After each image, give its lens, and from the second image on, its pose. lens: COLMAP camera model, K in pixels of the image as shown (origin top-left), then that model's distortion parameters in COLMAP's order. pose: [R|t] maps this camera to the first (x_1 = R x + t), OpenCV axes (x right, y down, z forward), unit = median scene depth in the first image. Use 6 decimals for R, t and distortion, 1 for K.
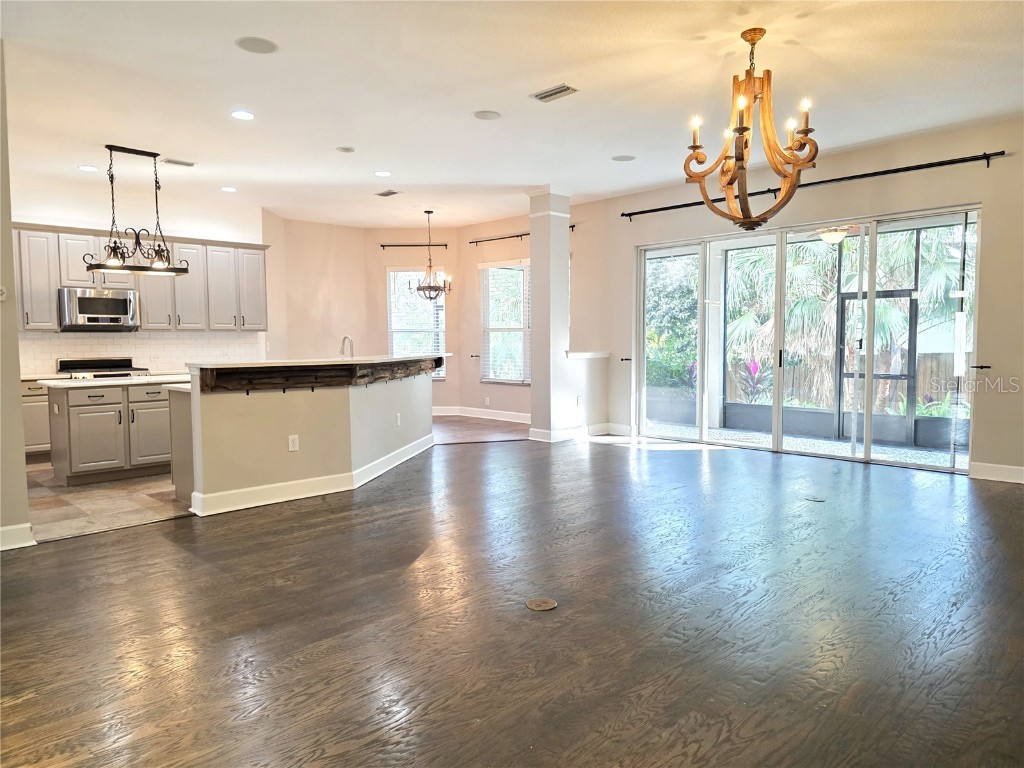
lens RADIAL K [[699.1, 0, 512.0], [0, 699.1, 384.0], [0, 0, 1]] dist [0.020465, -0.006378]
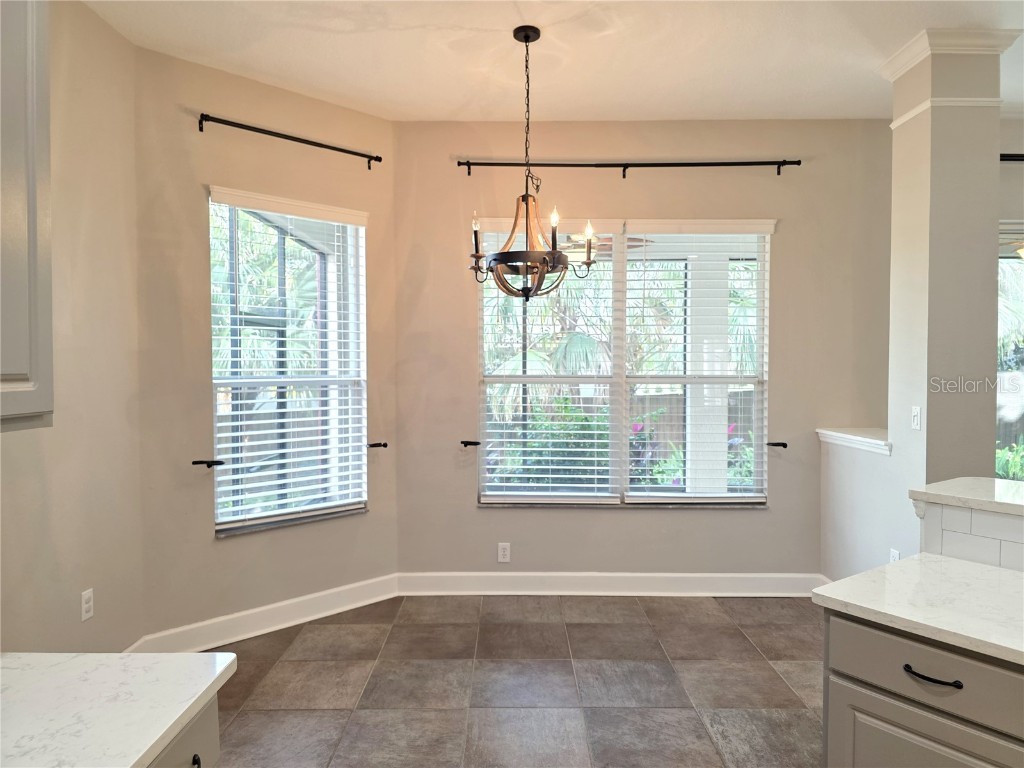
lens RADIAL K [[699.1, 0, 512.0], [0, 699.1, 384.0], [0, 0, 1]] dist [0.020465, -0.006378]
pose [[0.687640, -0.013947, 0.725917, -0.474842], [0.043368, 0.998819, -0.021890, -0.091818], [-0.724755, 0.046534, 0.687433, 1.002918]]
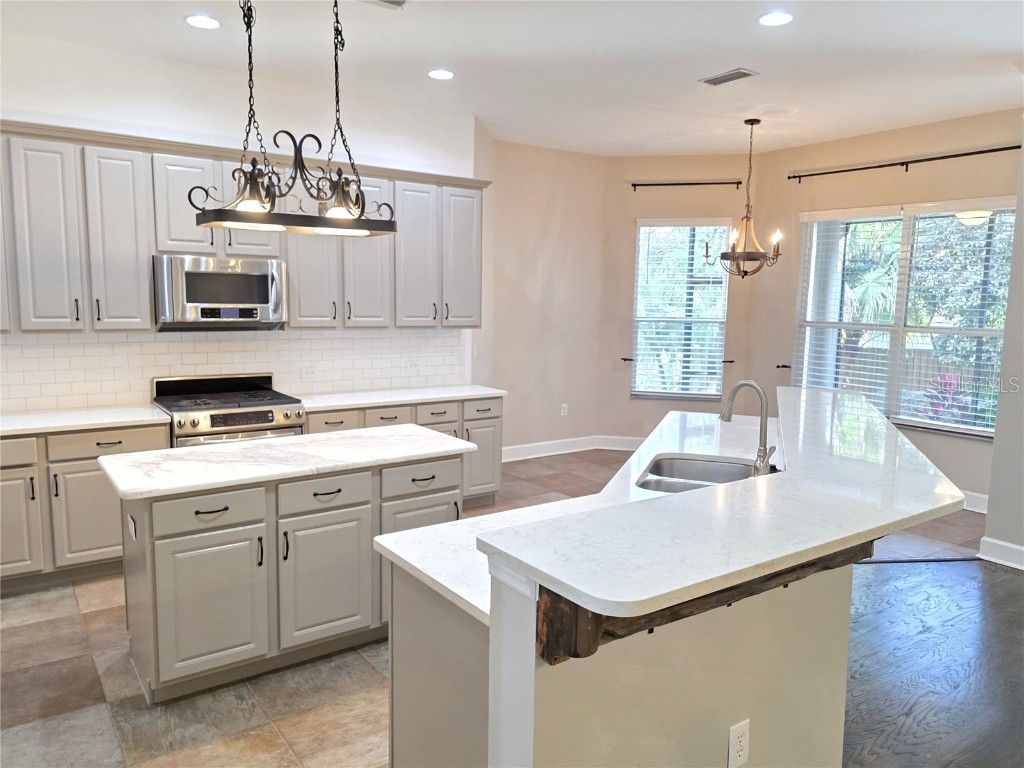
lens RADIAL K [[734.9, 0, 512.0], [0, 734.9, 384.0], [0, 0, 1]] dist [0.039743, -0.001980]
pose [[0.987252, 0.040600, -0.153901, -0.270349], [-0.032130, 0.997850, 0.057127, -0.076617], [0.155890, -0.051454, 0.986433, 0.461122]]
